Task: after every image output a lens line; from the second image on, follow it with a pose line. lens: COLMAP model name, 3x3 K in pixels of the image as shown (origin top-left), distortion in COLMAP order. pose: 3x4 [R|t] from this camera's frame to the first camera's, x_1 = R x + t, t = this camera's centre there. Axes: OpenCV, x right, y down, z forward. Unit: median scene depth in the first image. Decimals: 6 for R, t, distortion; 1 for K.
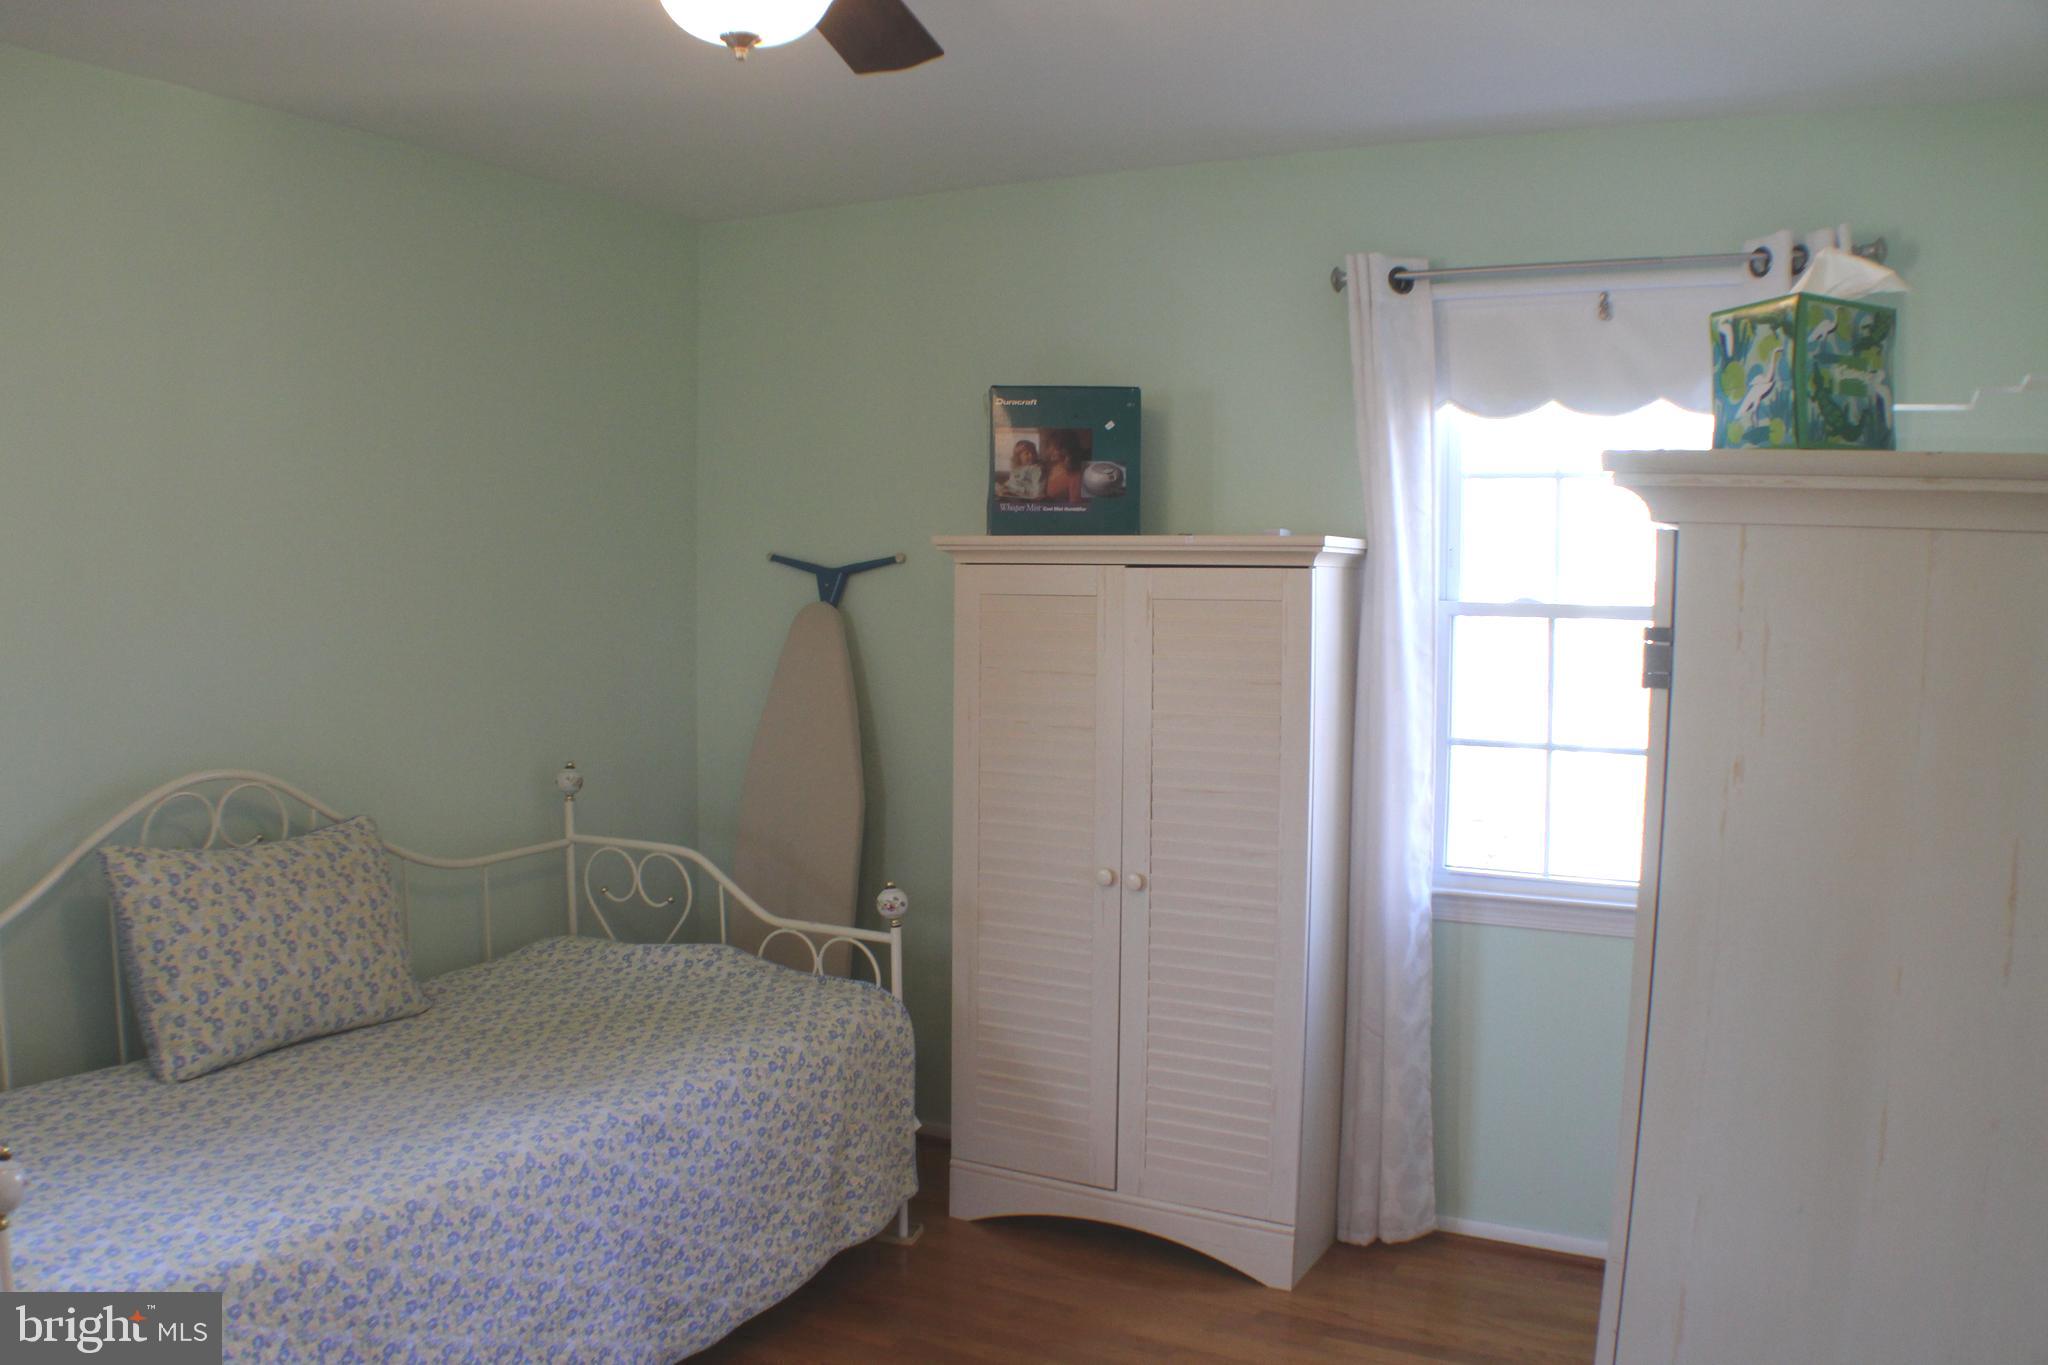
lens RADIAL K [[1629.4, 0, 1039.8], [0, 1629.4, 693.9], [0, 0, 1]] dist [-0.224016, 0.091032]
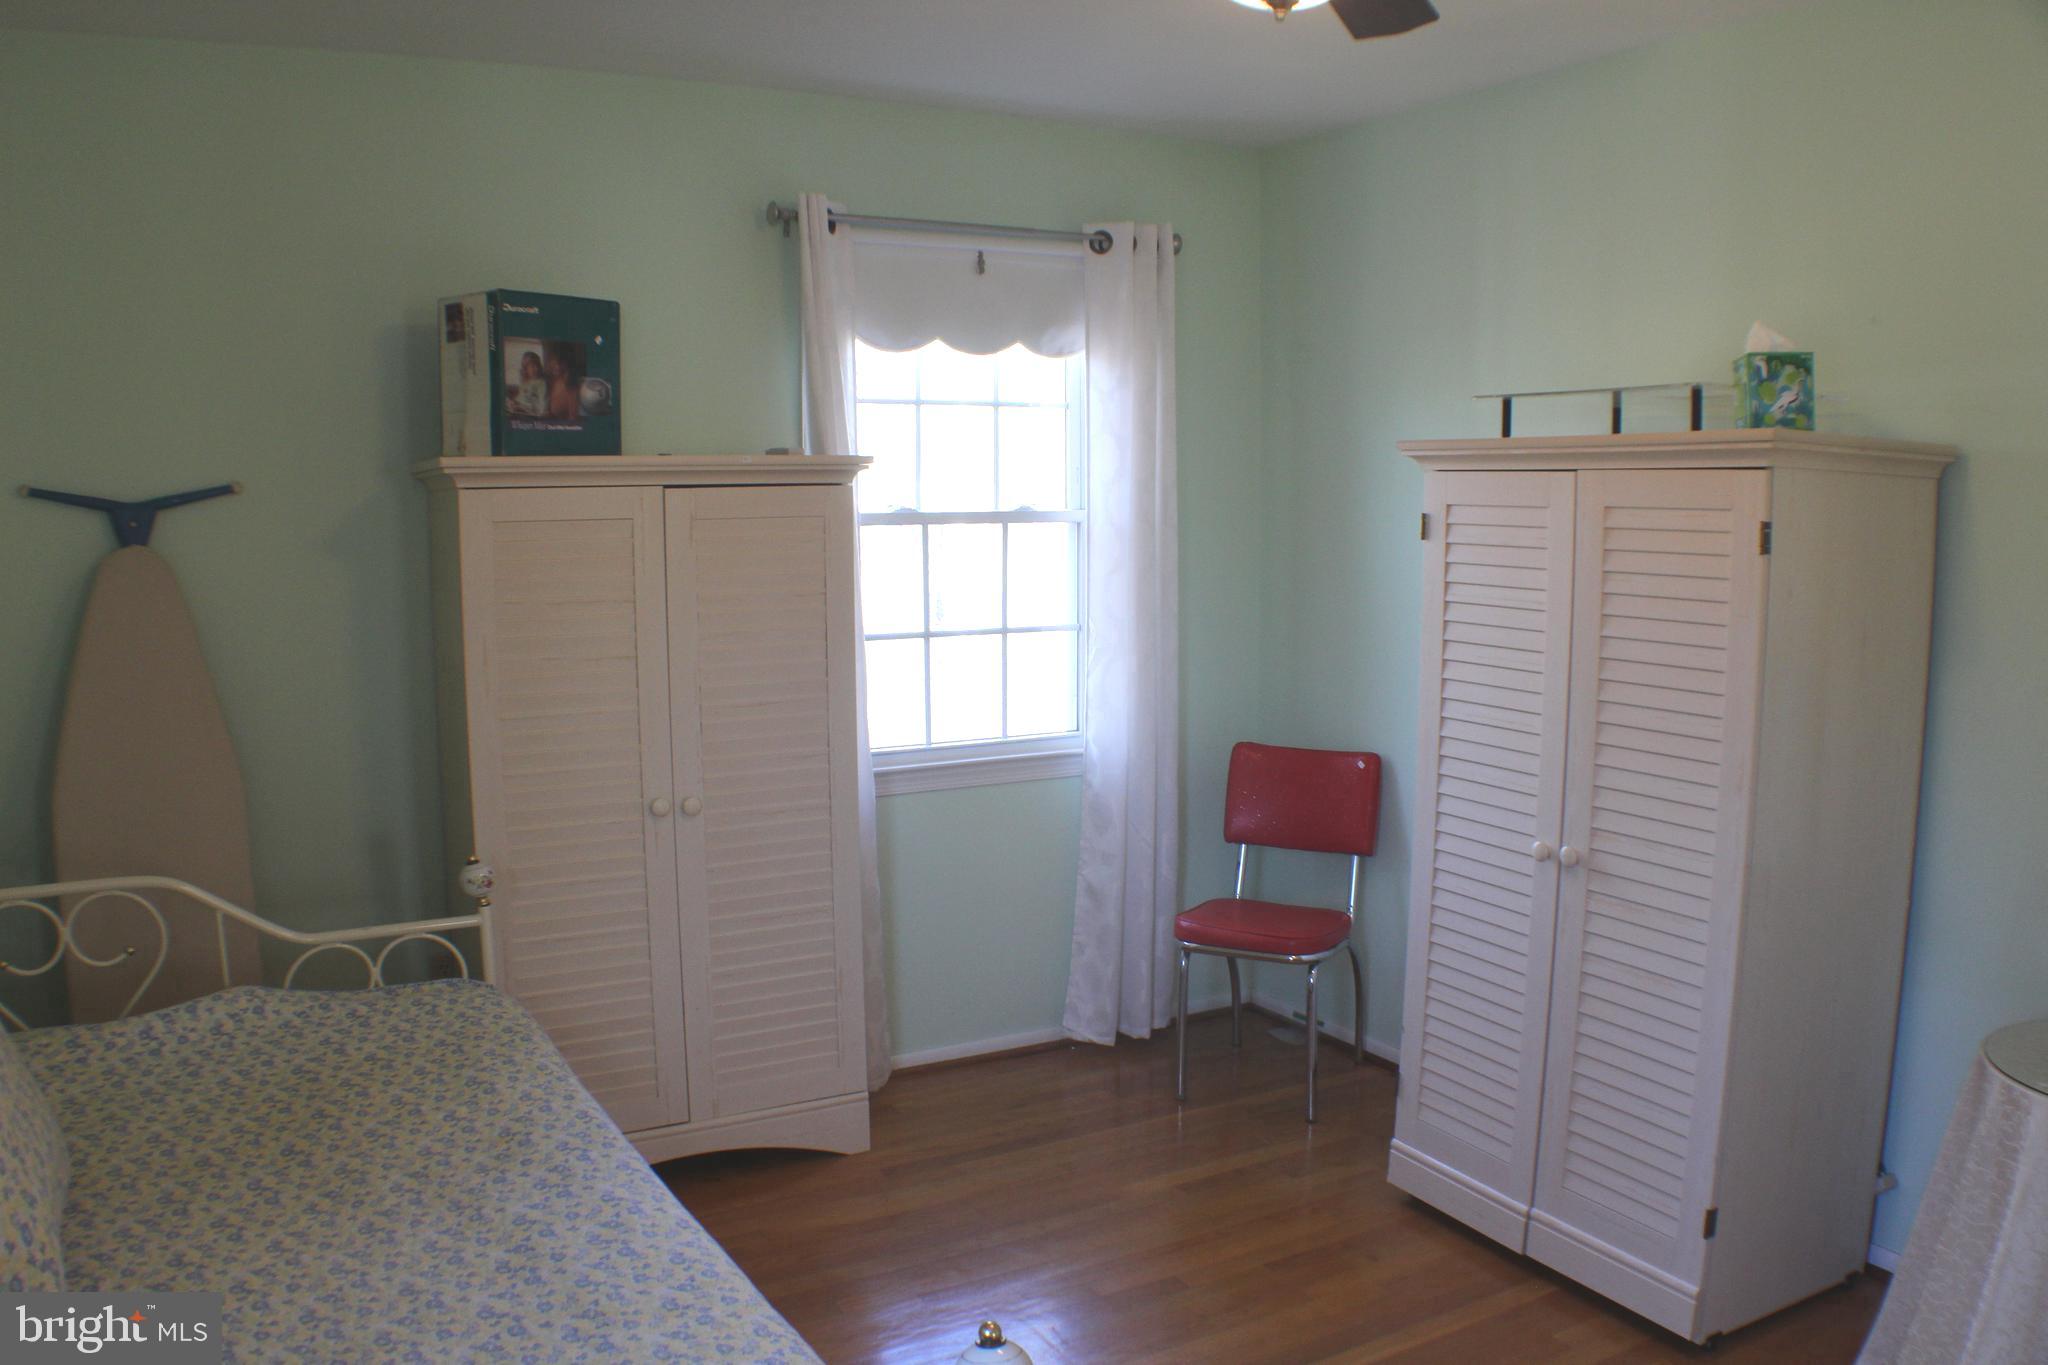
lens RADIAL K [[1629.4, 0, 1039.8], [0, 1629.4, 693.9], [0, 0, 1]] dist [-0.224016, 0.091032]
pose [[0.519200, -0.114709, 0.846920, -0.634974], [0.070069, 0.993329, 0.091583, -0.026408], [-0.851776, 0.011793, 0.523774, 0.292798]]
